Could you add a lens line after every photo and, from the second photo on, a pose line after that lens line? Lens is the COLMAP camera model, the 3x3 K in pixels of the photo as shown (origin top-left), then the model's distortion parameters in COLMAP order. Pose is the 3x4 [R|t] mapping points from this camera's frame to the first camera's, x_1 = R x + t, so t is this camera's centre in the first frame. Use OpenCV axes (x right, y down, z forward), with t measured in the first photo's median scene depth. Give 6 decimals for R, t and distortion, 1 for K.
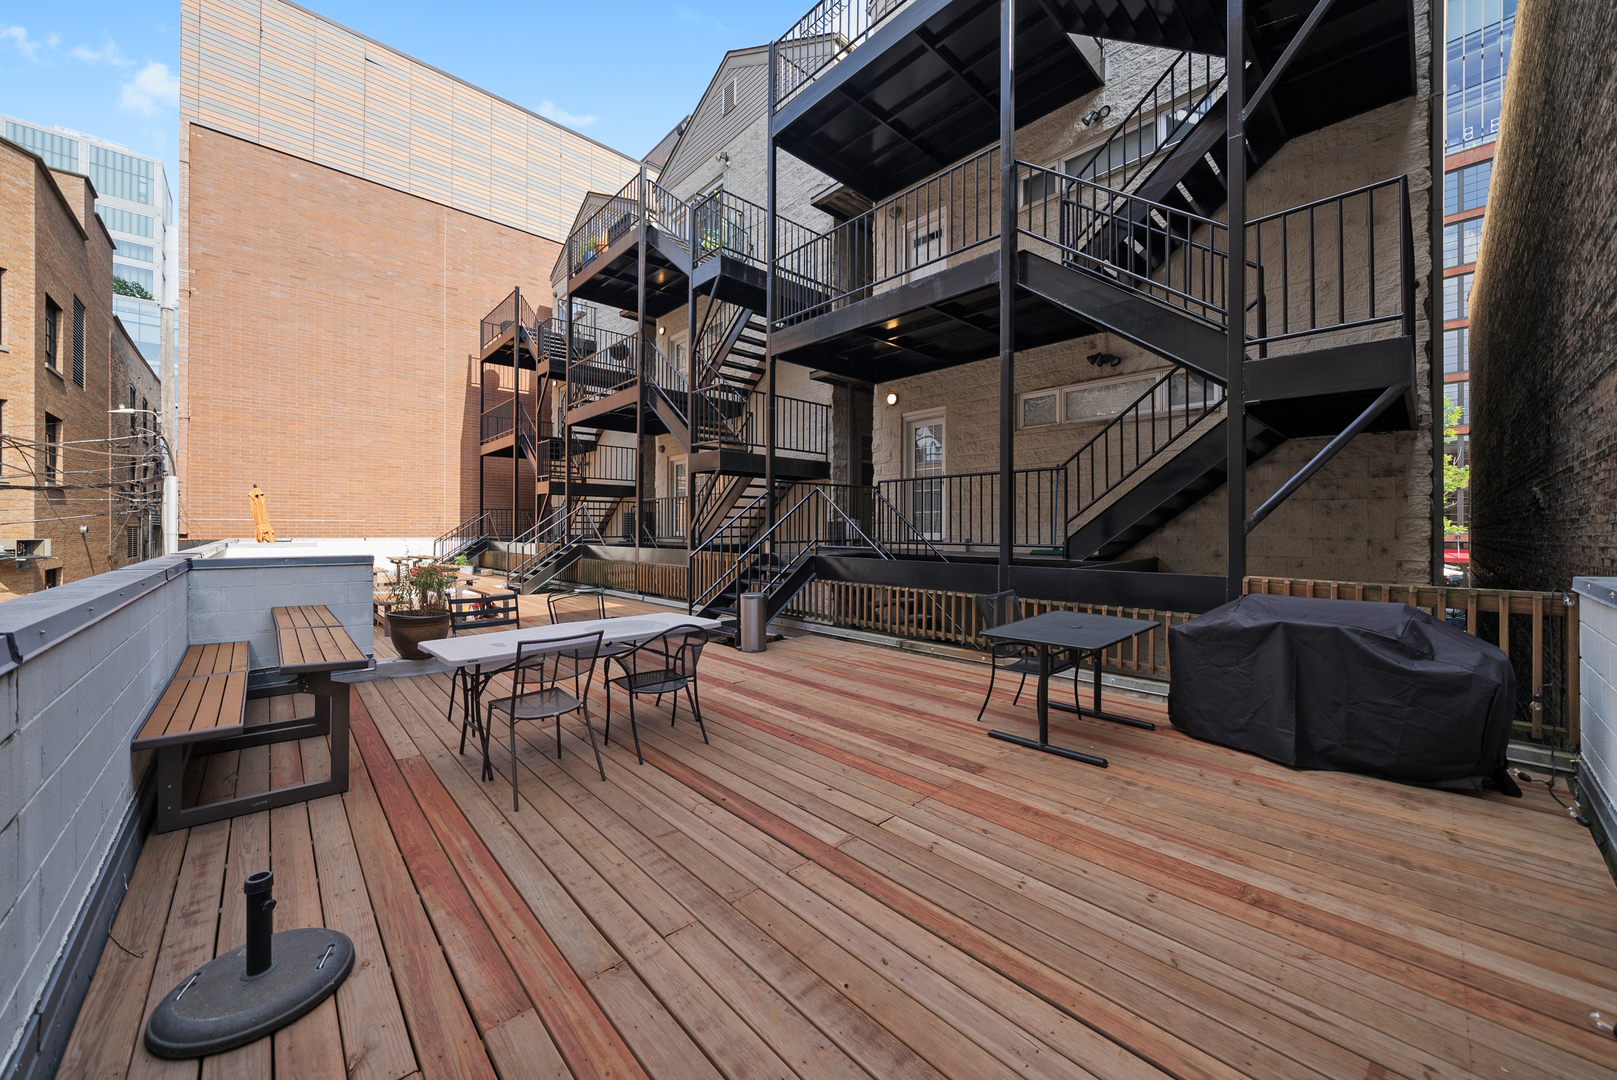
lens RADIAL K [[586.0, 0, 808.5], [0, 586.0, 532.4], [0, 0, 1]] dist [-0.005818, -0.000054]
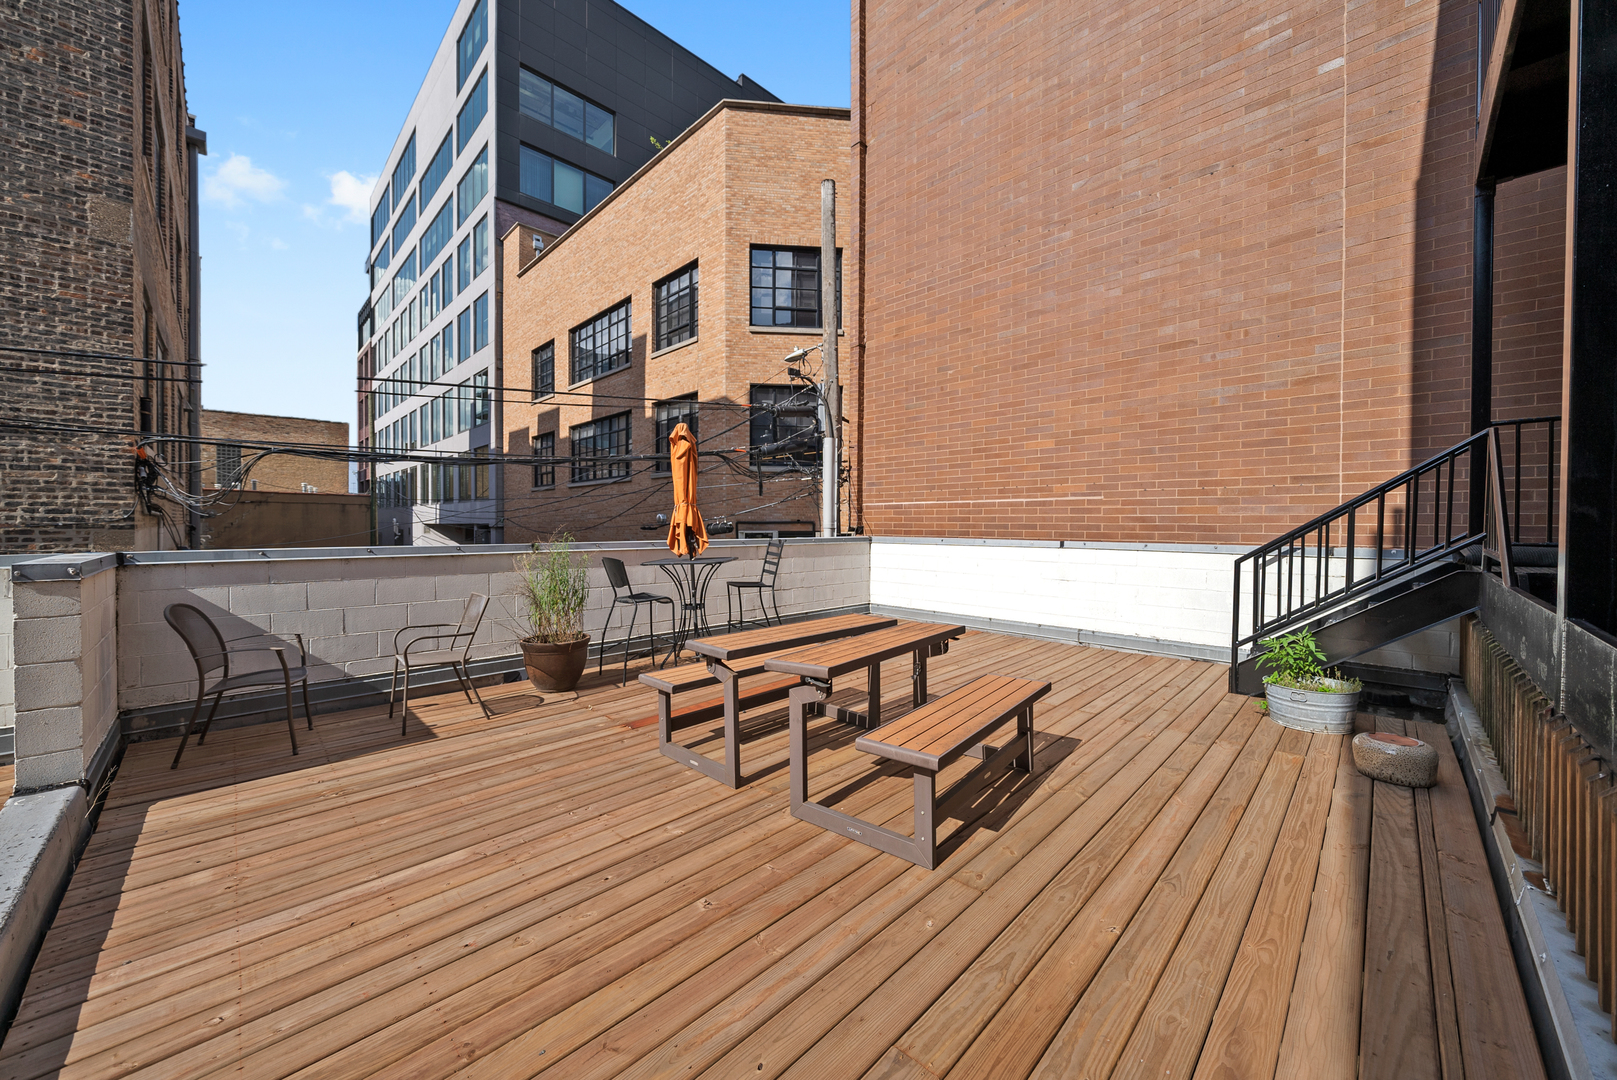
lens RADIAL K [[586.0, 0, 808.7], [0, 586.0, 531.9], [0, 0, 1]] dist [-0.005818, -0.000054]
pose [[0.038115, 0.009022, -0.999233, -0.367811], [-0.000231, 0.999959, 0.009020, -0.000069], [0.999273, -0.000113, 0.038116, 0.780773]]
